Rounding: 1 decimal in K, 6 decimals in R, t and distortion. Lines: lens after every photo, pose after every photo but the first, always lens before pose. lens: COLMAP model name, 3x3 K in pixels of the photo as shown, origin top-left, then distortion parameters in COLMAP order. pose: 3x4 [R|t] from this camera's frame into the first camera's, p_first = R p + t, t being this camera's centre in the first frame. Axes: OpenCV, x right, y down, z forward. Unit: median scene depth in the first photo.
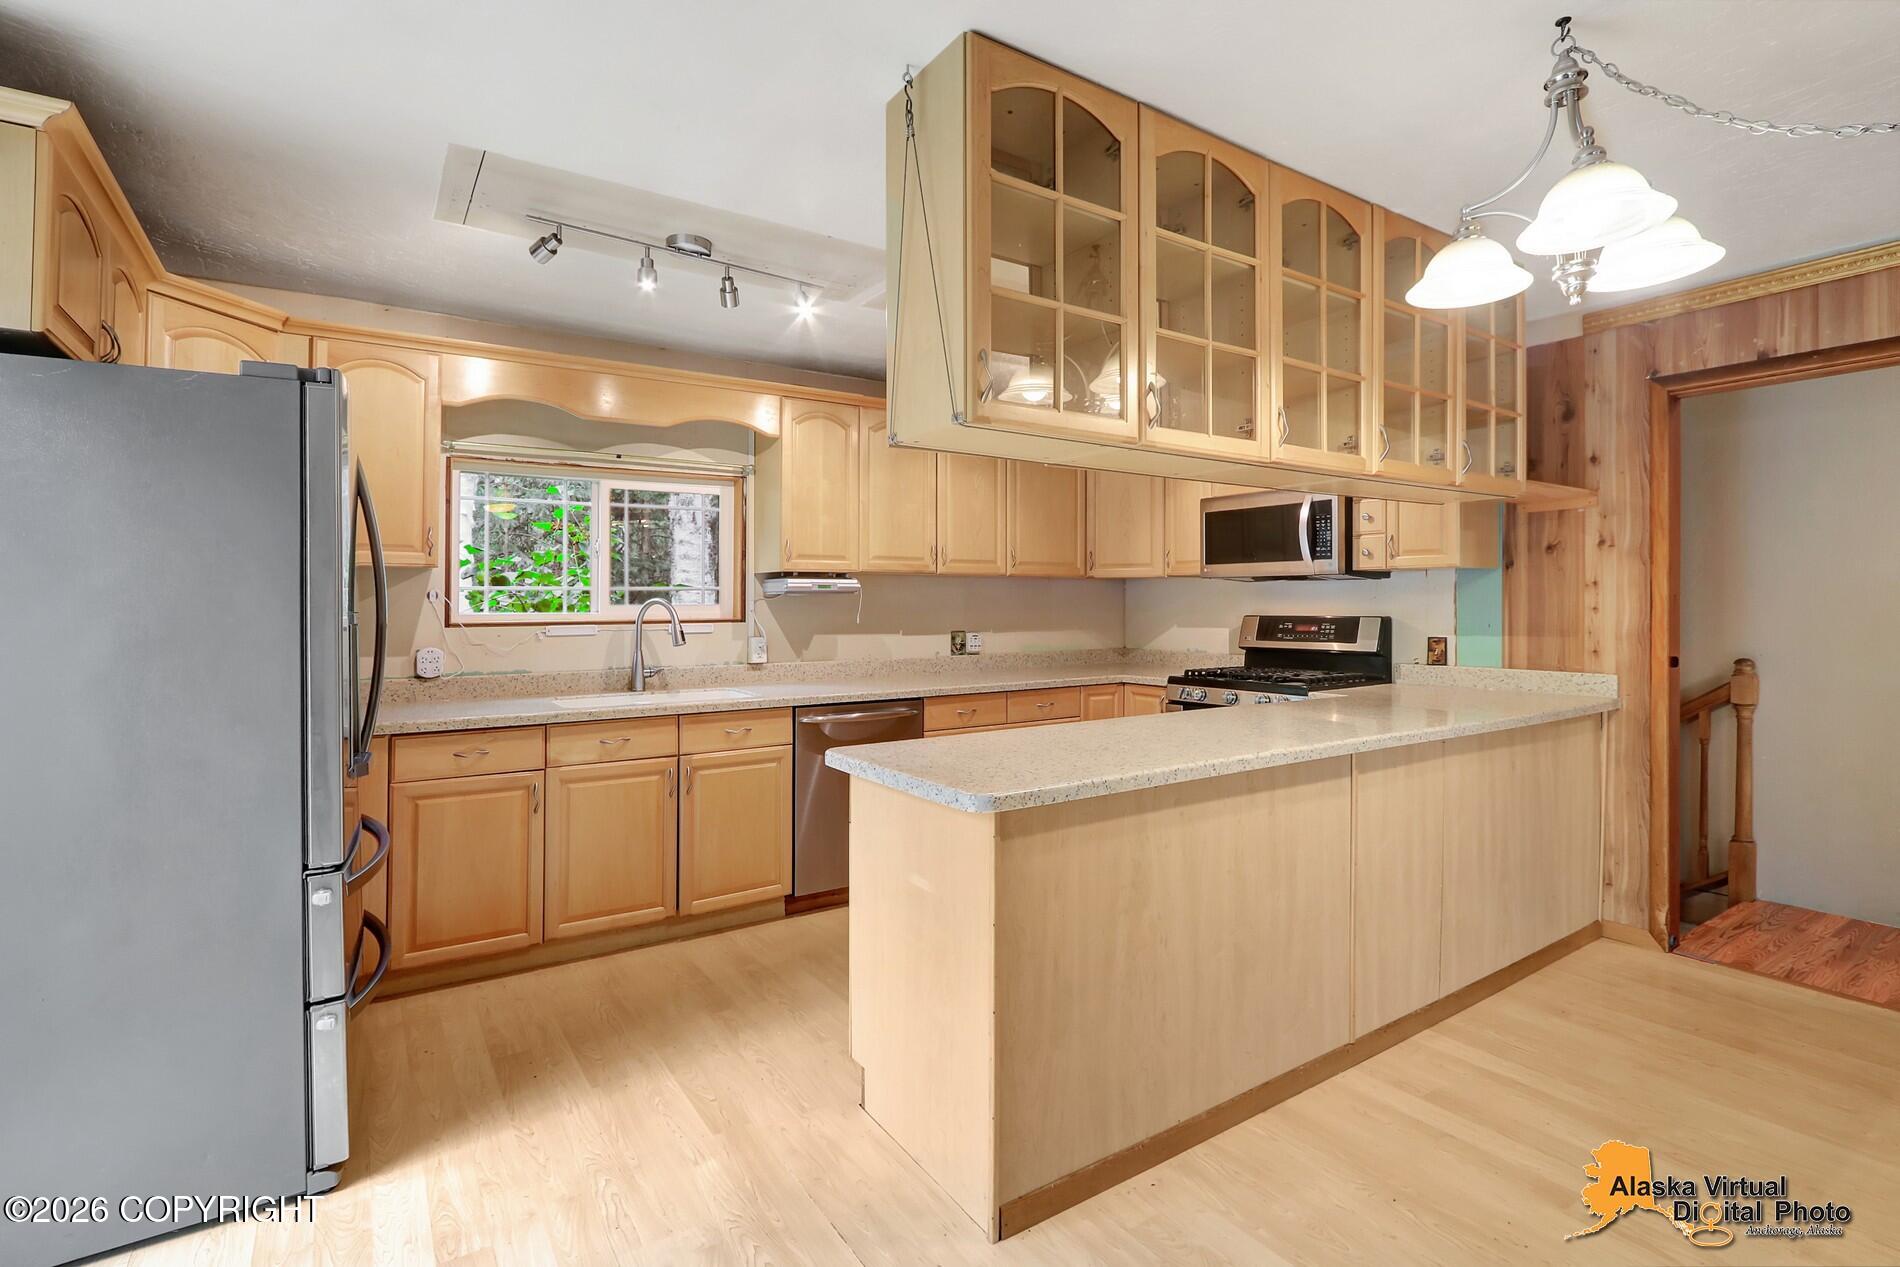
lens RADIAL K [[903.5, 0, 950.1], [0, 903.5, 605.1], [0, 0, 1]] dist [-0.015660, 0.001740]
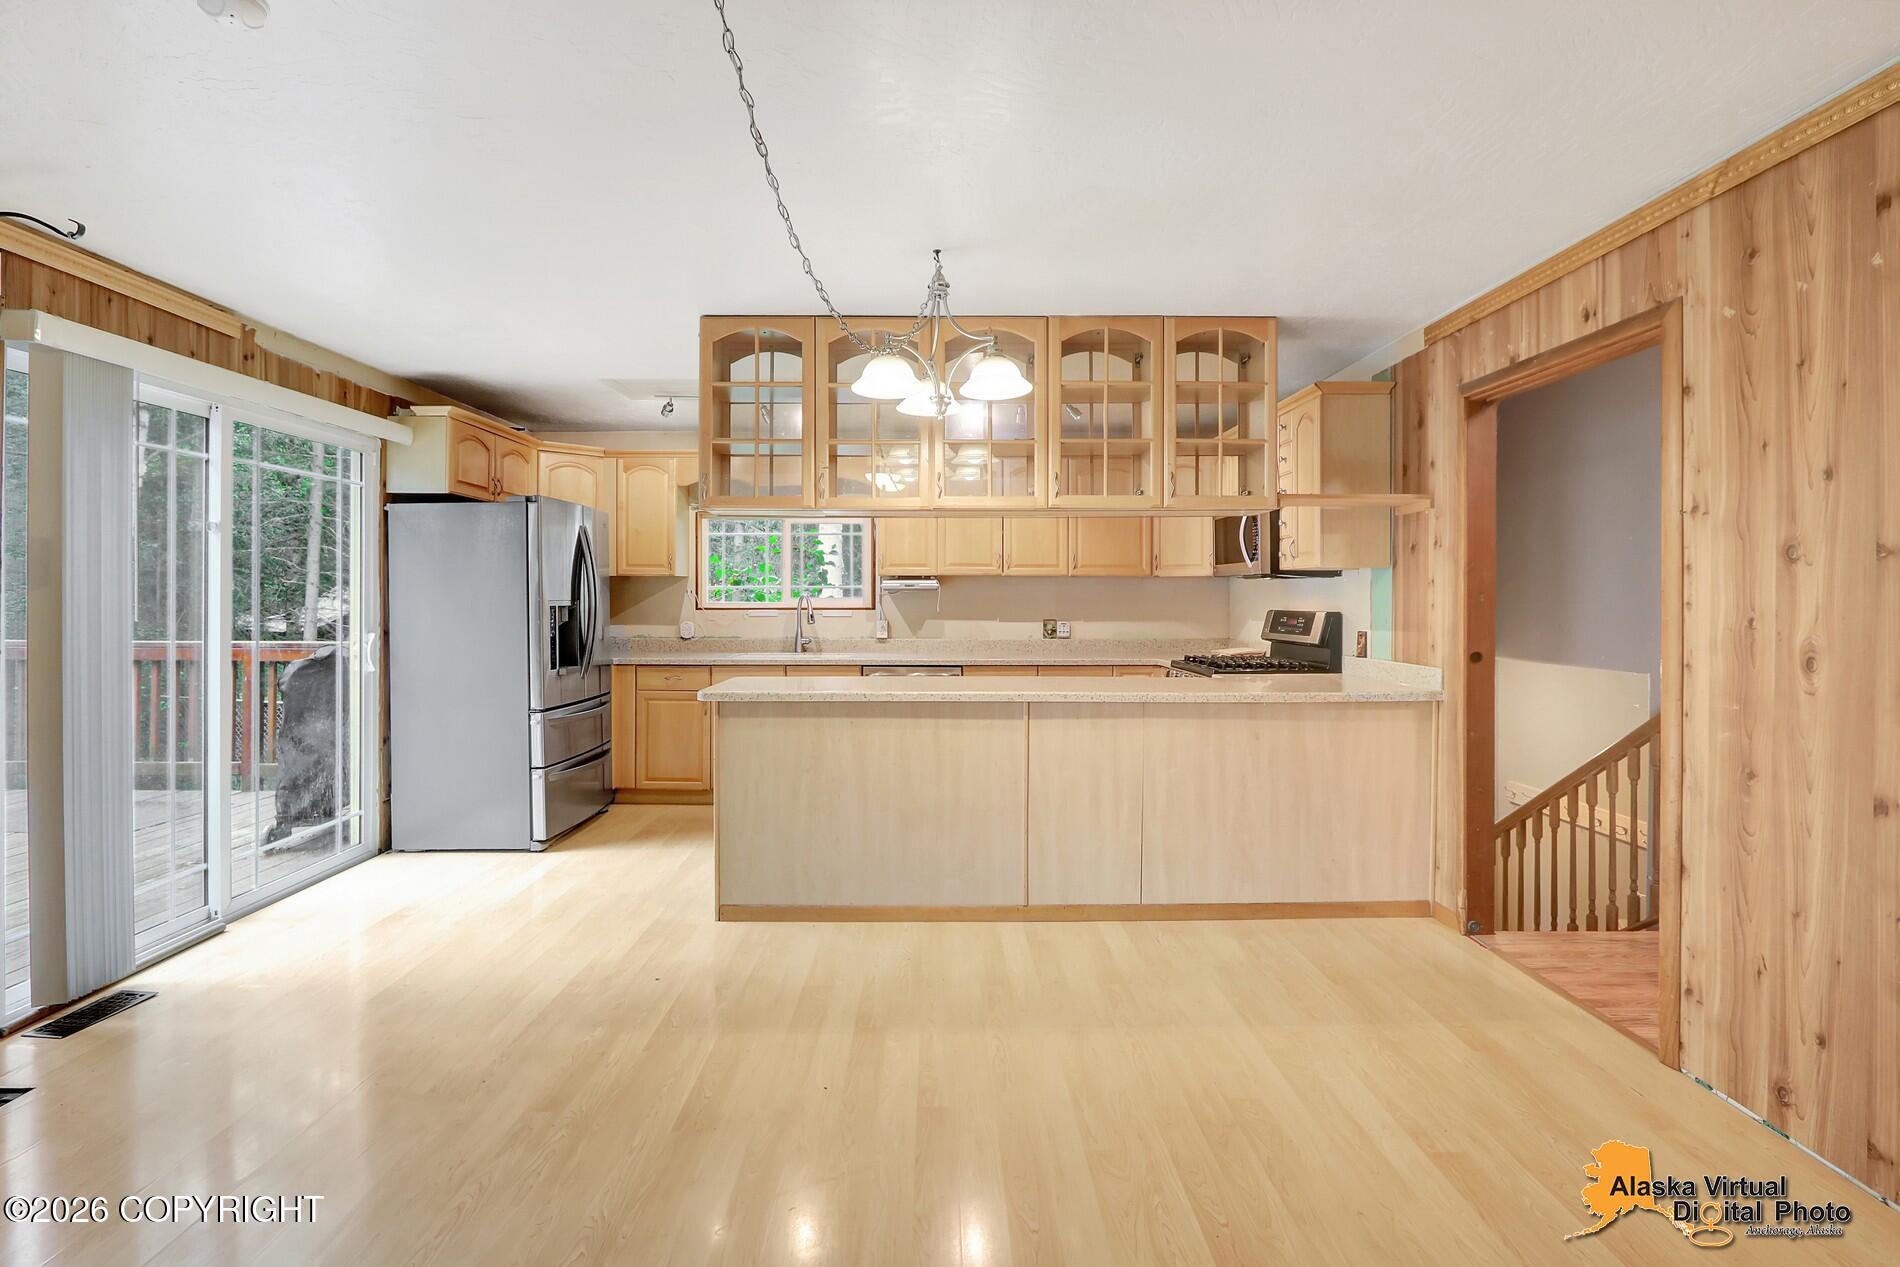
lens RADIAL K [[903.5, 0, 950.1], [0, 903.5, 605.1], [0, 0, 1]] dist [-0.015660, 0.001740]
pose [[0.833437, 0.009157, -0.552538, 0.734075], [-0.004799, 0.999945, 0.009333, -0.003598], [0.552593, -0.005127, 0.833435, -0.172680]]
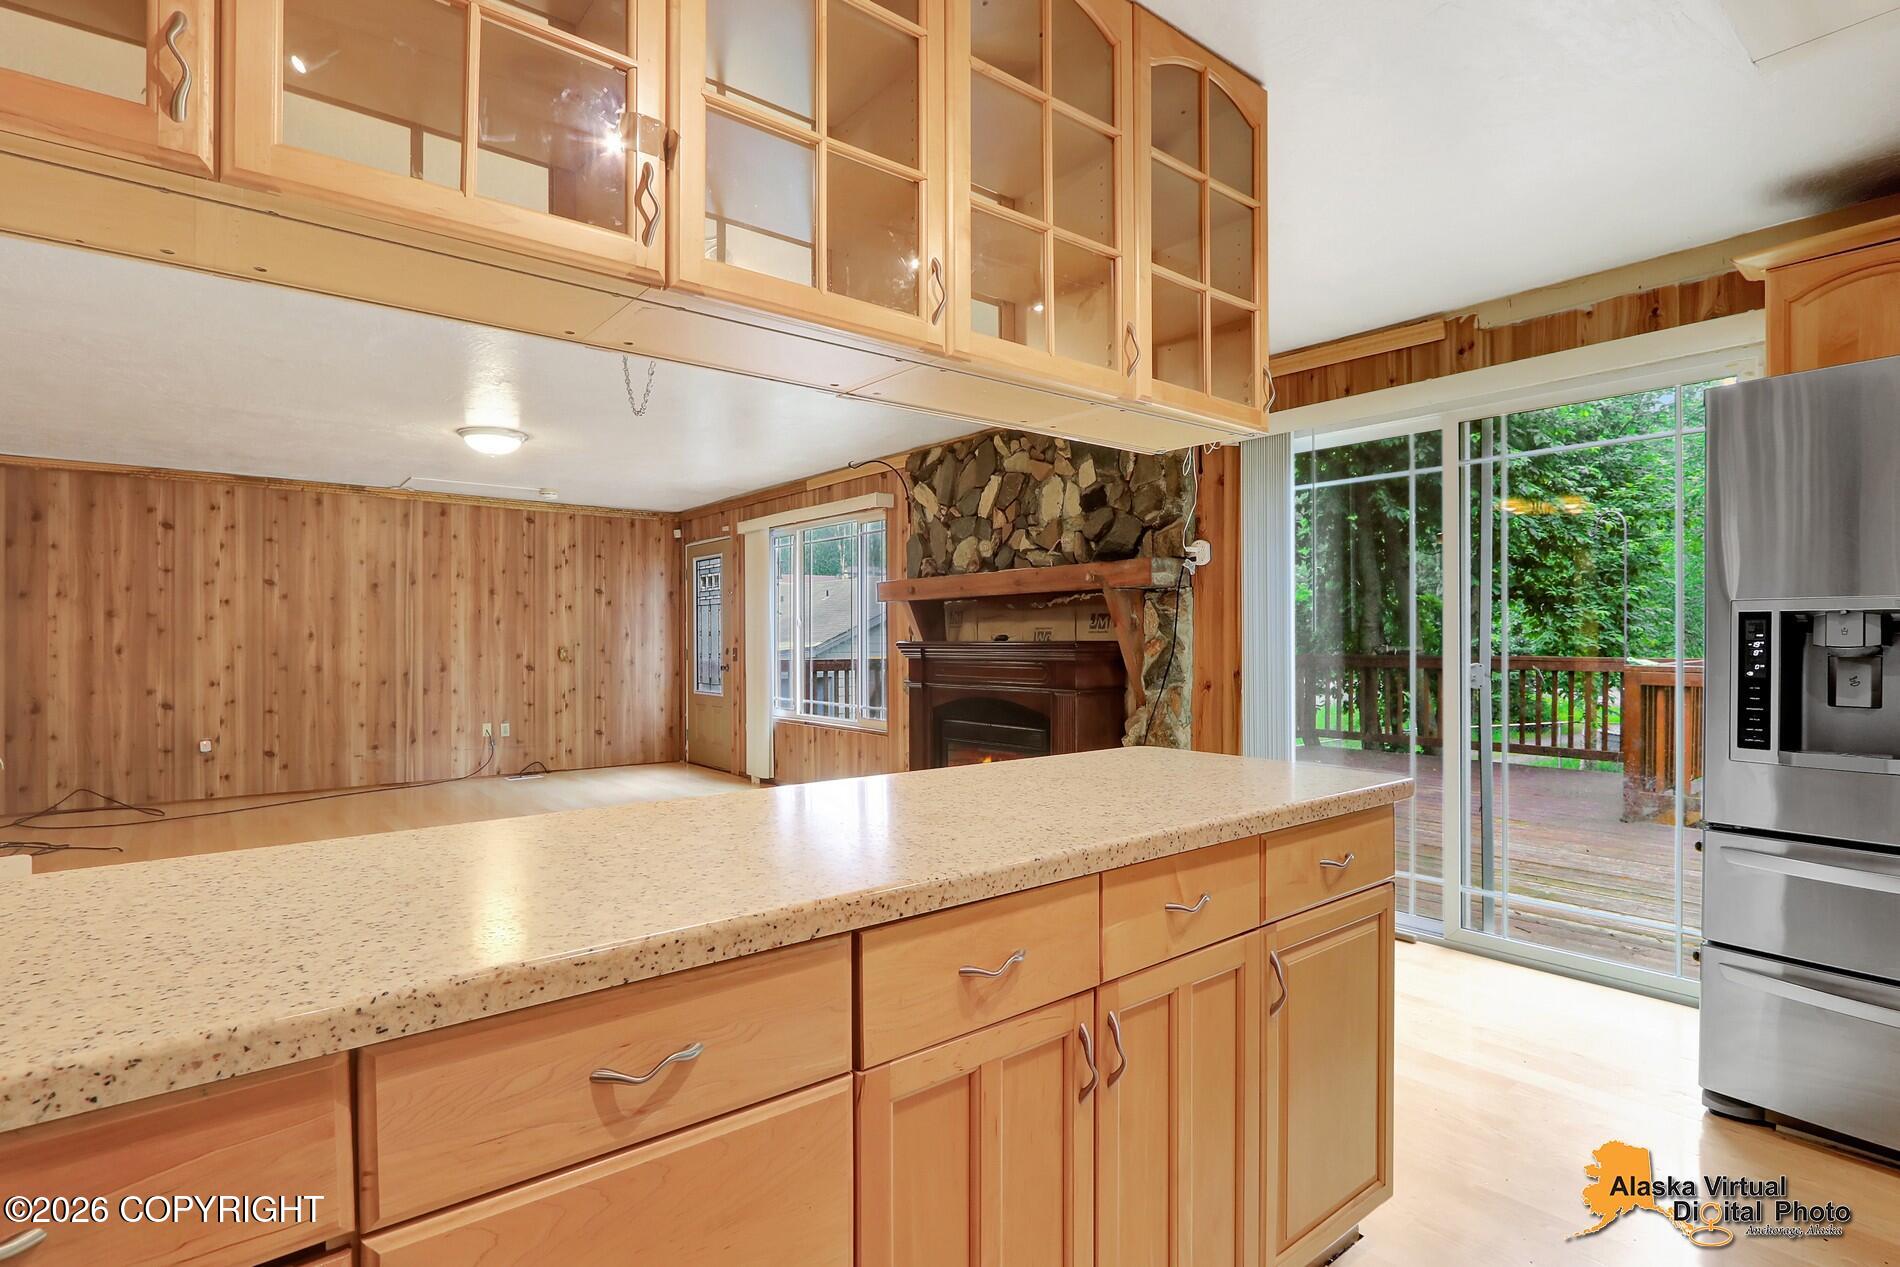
lens RADIAL K [[932.9, 0, 950.0], [0, 932.9, 633.5], [0, 0, 1]] dist [-0.017143, 0.000829]
pose [[-0.996081, 0.007584, -0.088124, 0.217902], [0.007833, 0.999966, -0.002482, 0.019868], [0.088102, -0.003163, -0.996106, 0.962895]]
